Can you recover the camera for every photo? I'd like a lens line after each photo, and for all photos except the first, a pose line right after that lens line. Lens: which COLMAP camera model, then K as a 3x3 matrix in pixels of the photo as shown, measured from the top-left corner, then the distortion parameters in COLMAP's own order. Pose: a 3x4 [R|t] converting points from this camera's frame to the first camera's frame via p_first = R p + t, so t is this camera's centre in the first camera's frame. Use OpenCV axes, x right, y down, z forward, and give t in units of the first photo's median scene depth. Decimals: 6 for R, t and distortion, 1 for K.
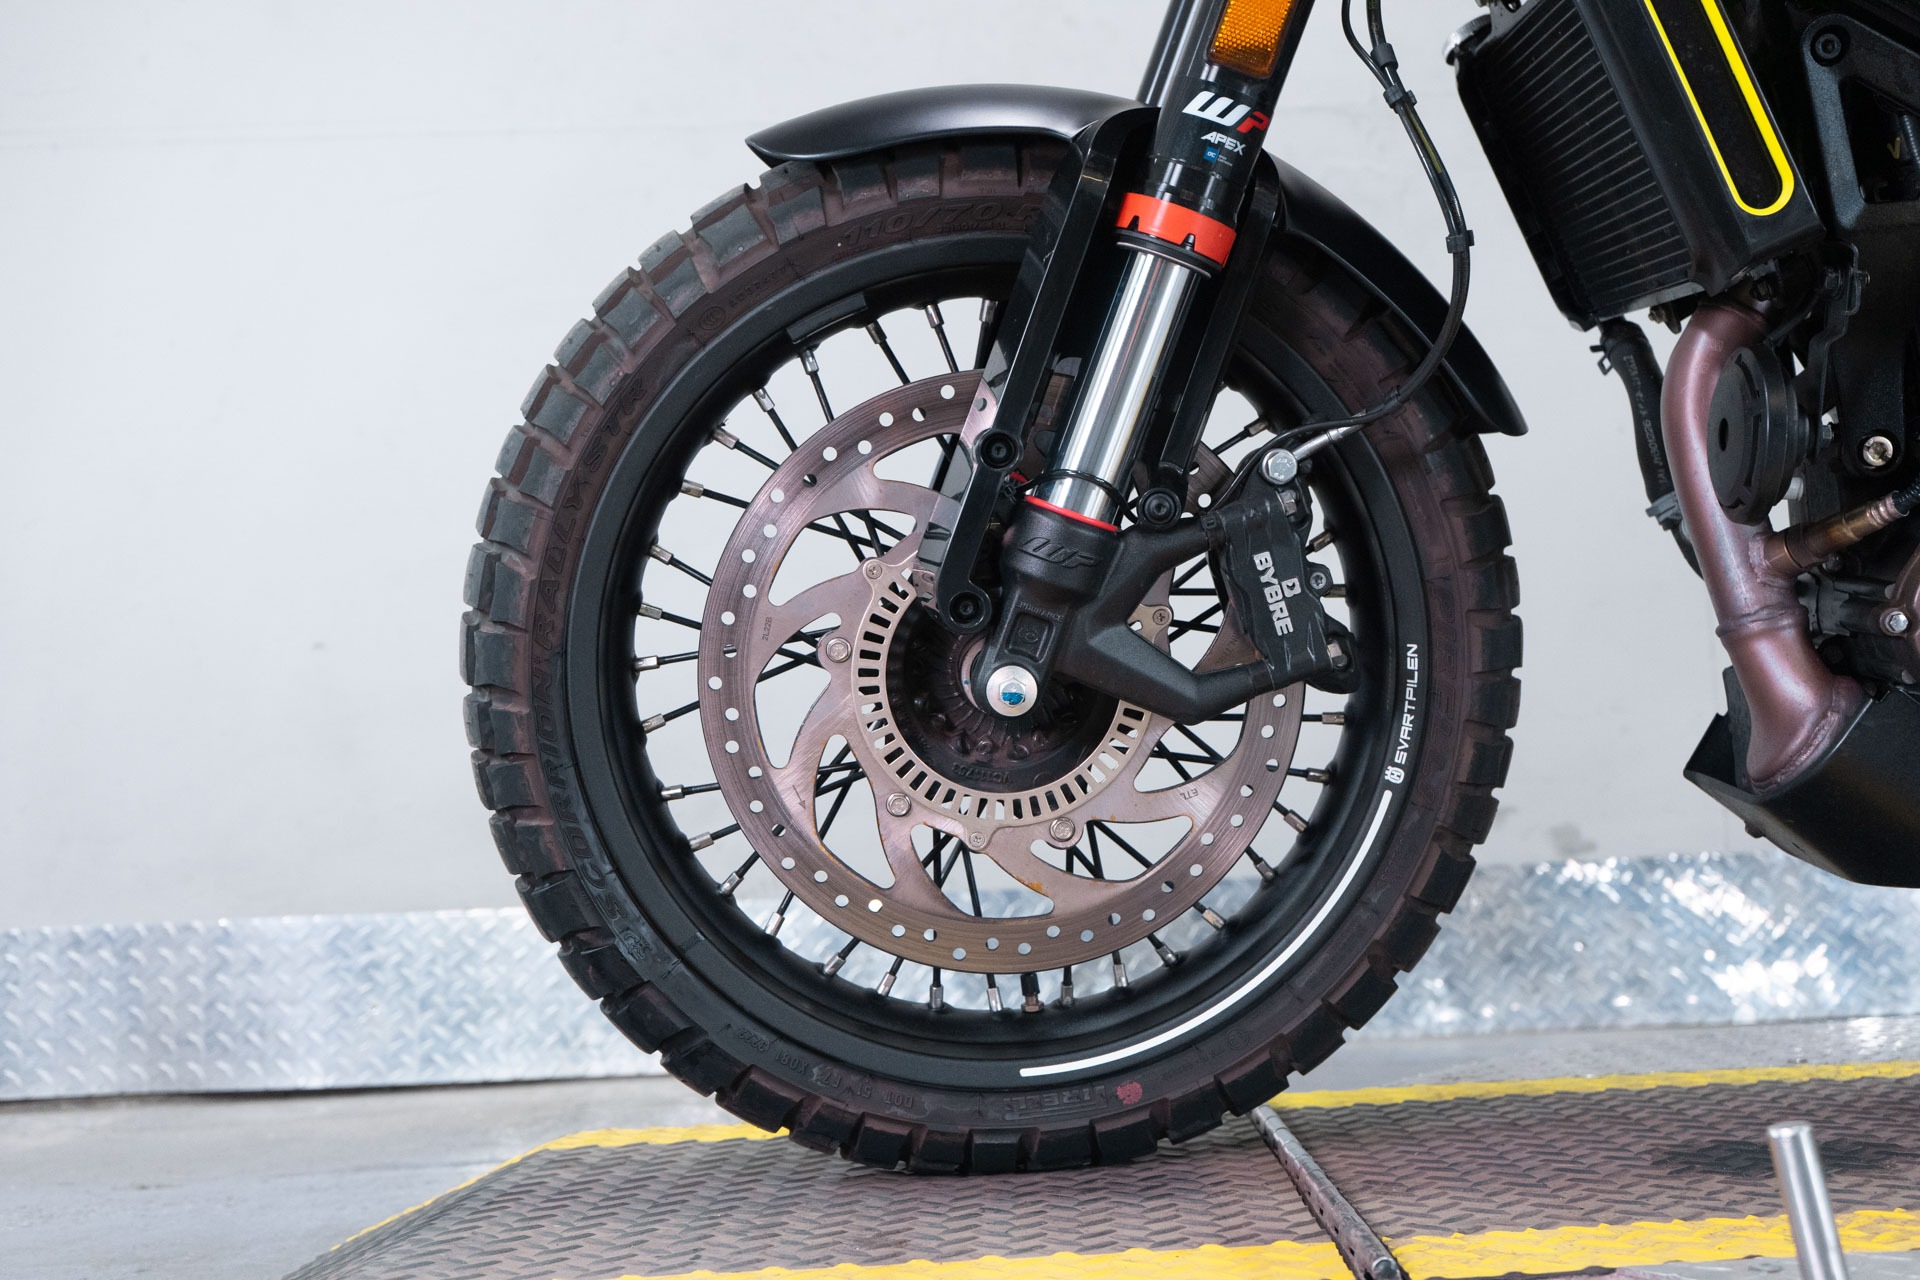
lens RADIAL K [[2391.0, 0, 1110.3], [0, 2391.0, 543.7], [0, 0, 1]] dist [0.004619, -0.024769]
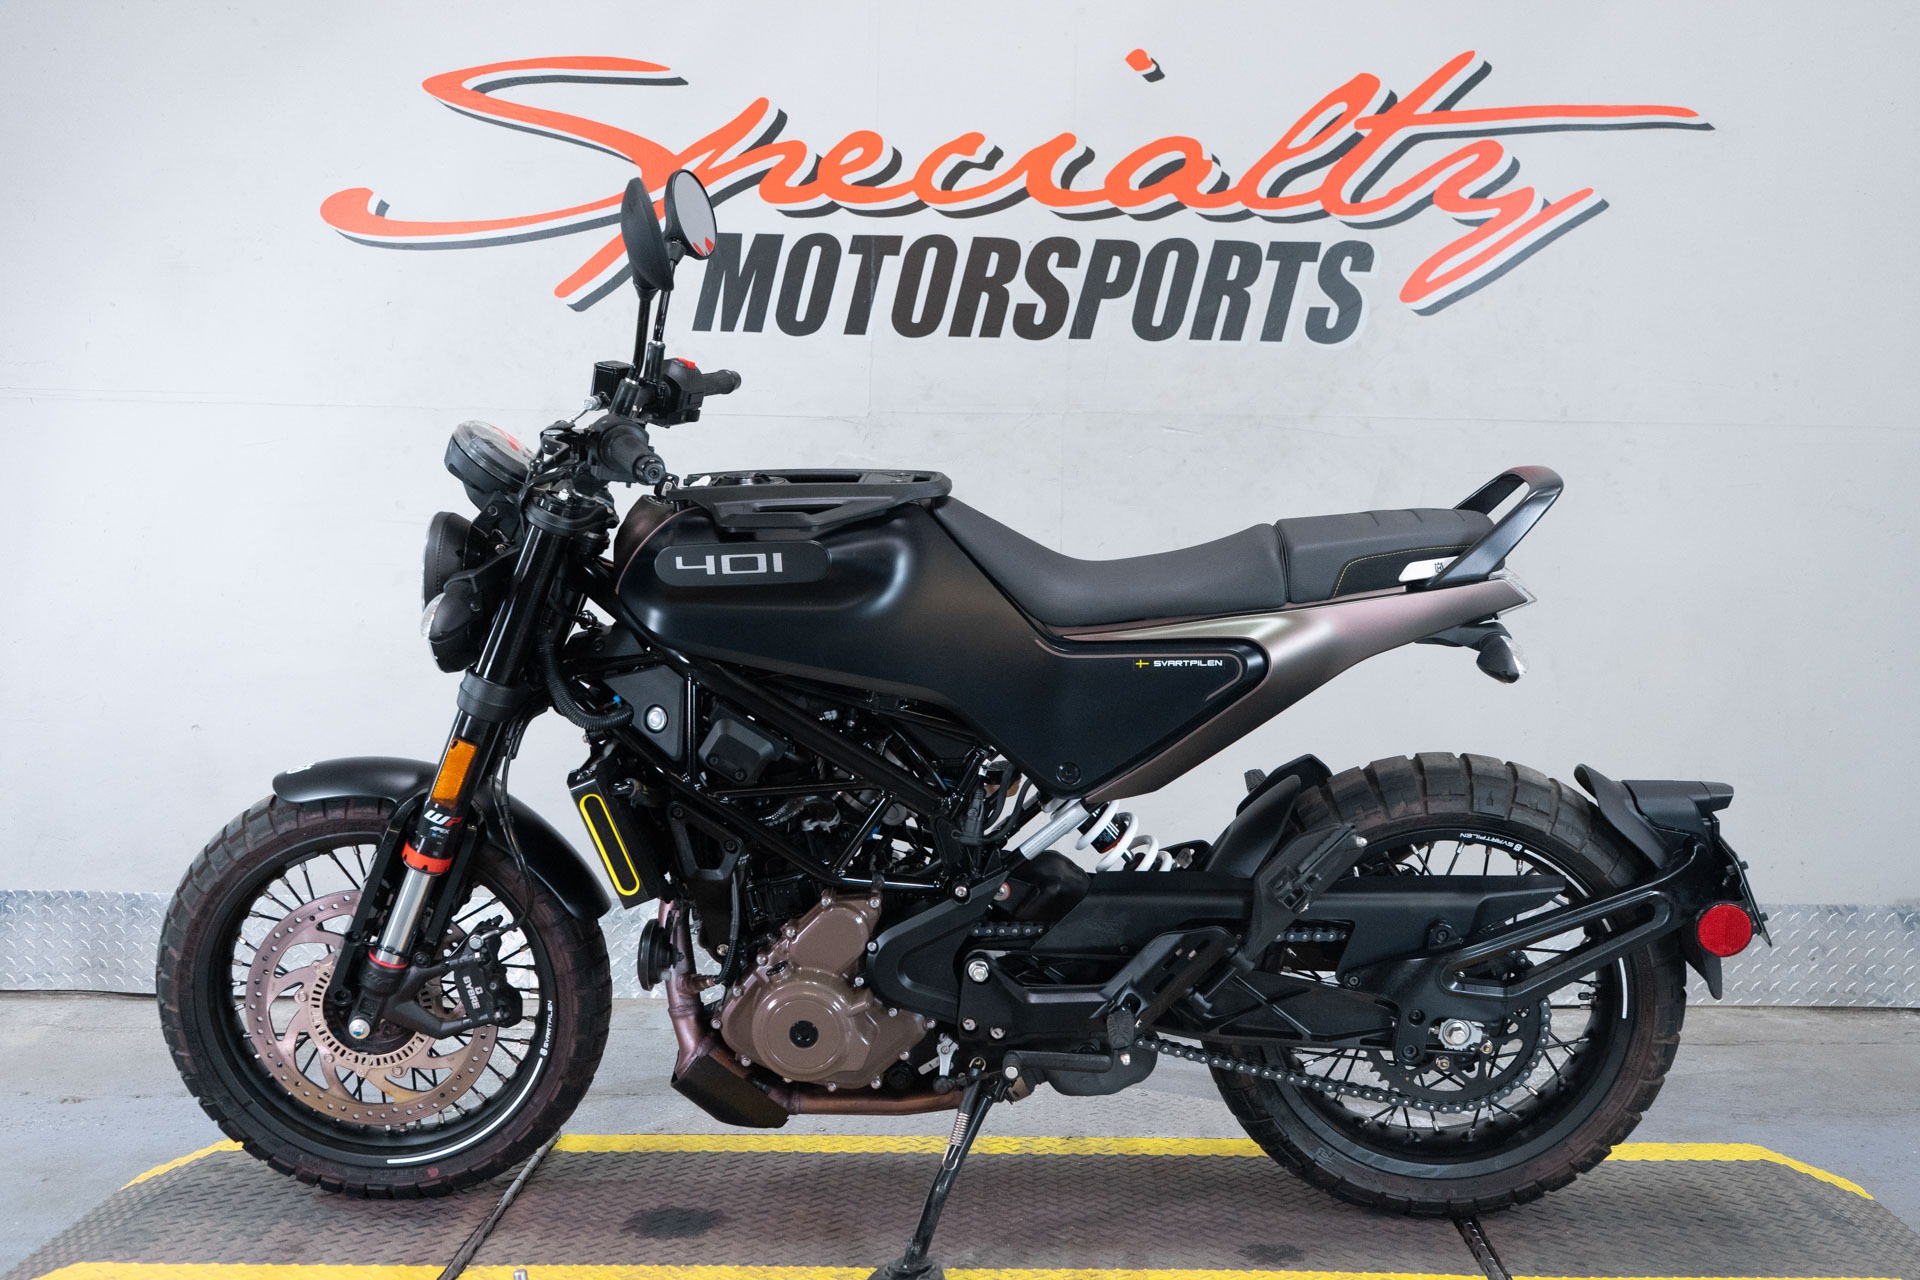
lens RADIAL K [[2141.9, 0, 960.0], [0, 2141.9, 640.0], [0, 0, 1]] dist [0.010205, 0.001902]
pose [[0.998247, 0.050760, -0.030429, 0.577848], [-0.045813, 0.988275, 0.145649, -0.638634], [0.037465, -0.144000, 0.988868, -1.033858]]
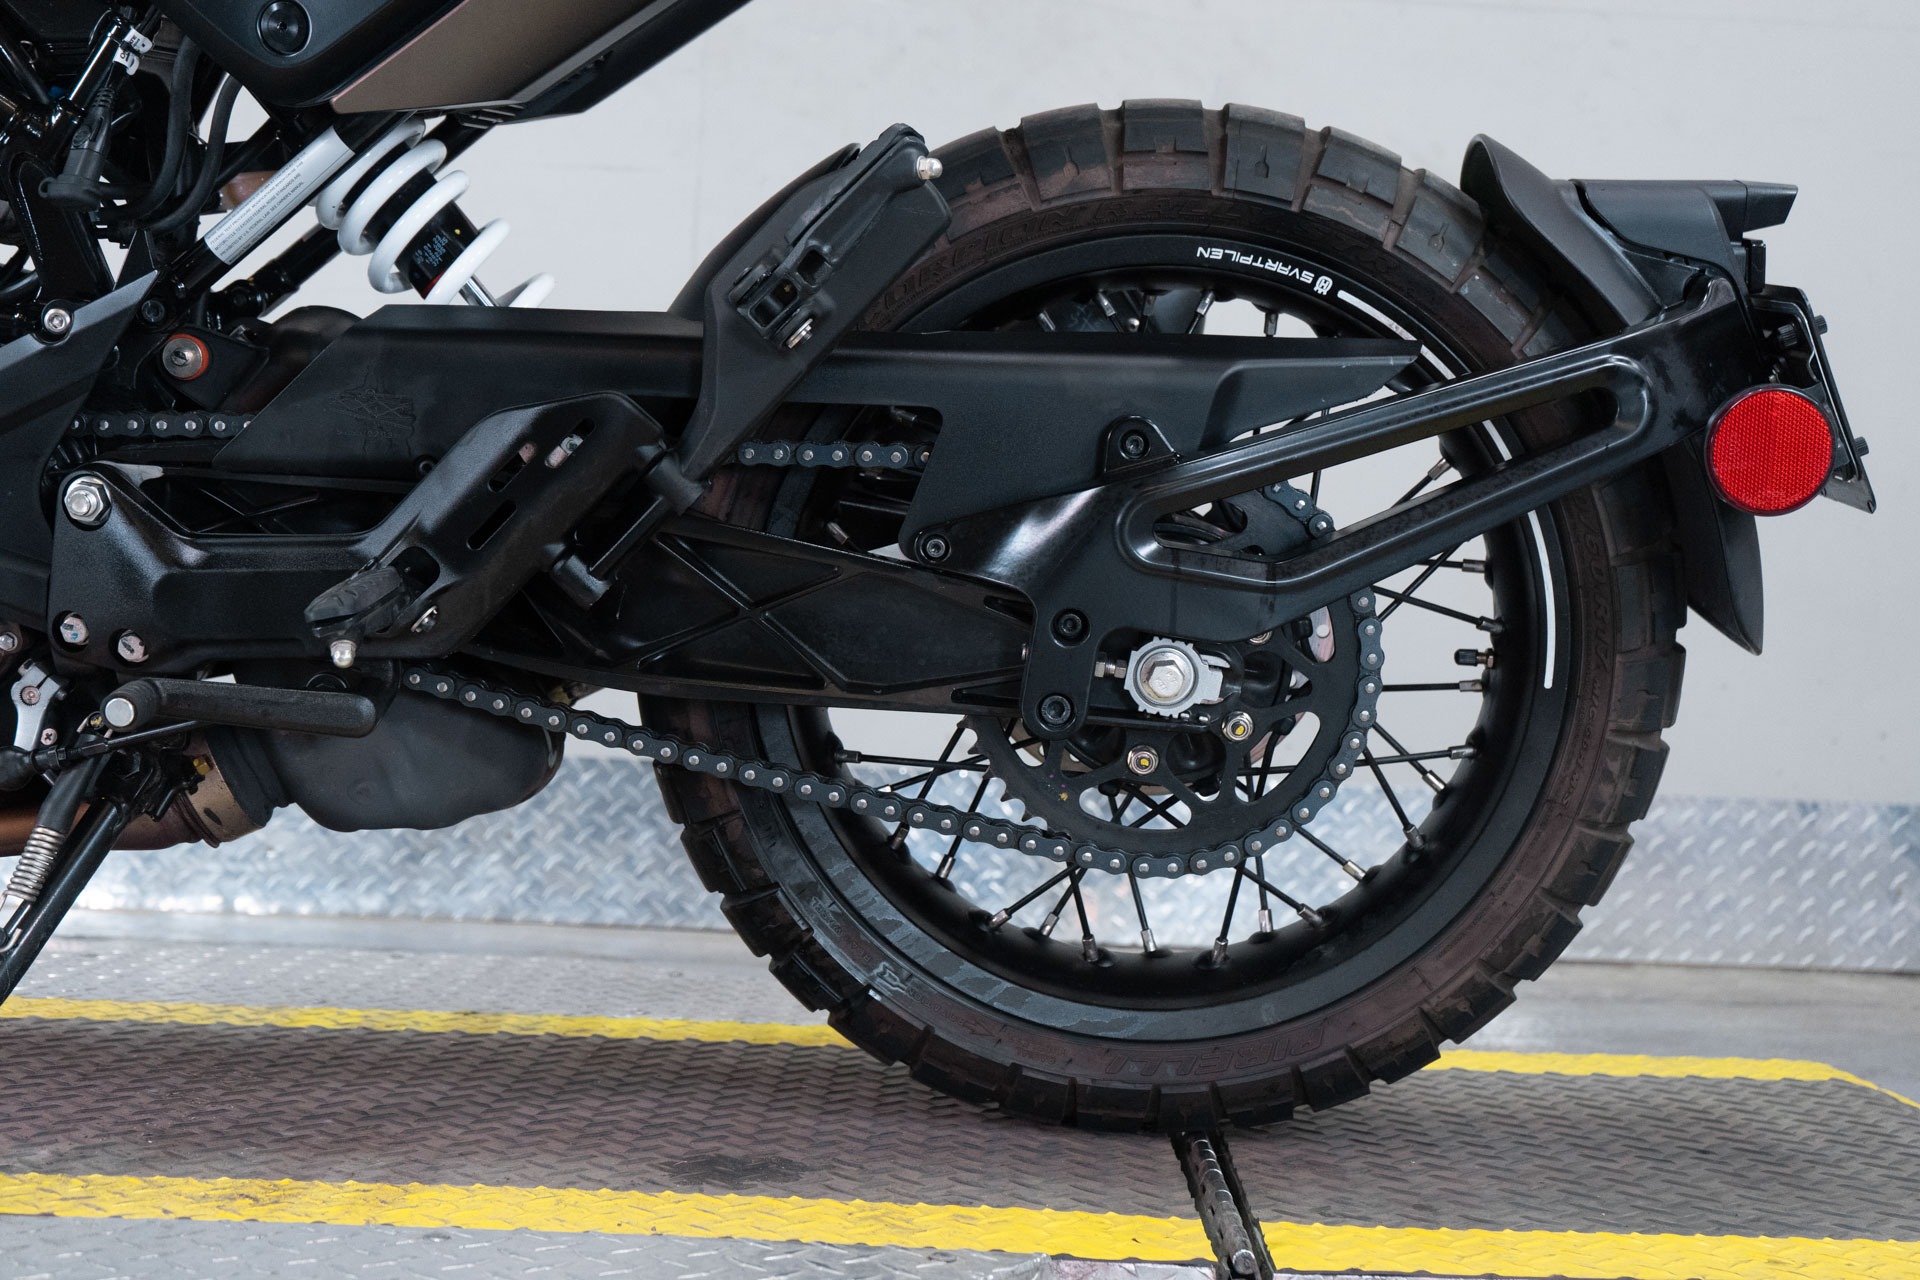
lens RADIAL K [[2678.7, 0, 883.4], [0, 2678.7, 641.3], [0, 0, 1]] dist [0.018385, -0.030000]
pose [[0.996201, 0.085913, -0.014246, 0.891853], [-0.083587, 0.989199, 0.120406, -0.152128], [0.024436, -0.118758, 0.992622, -0.205823]]
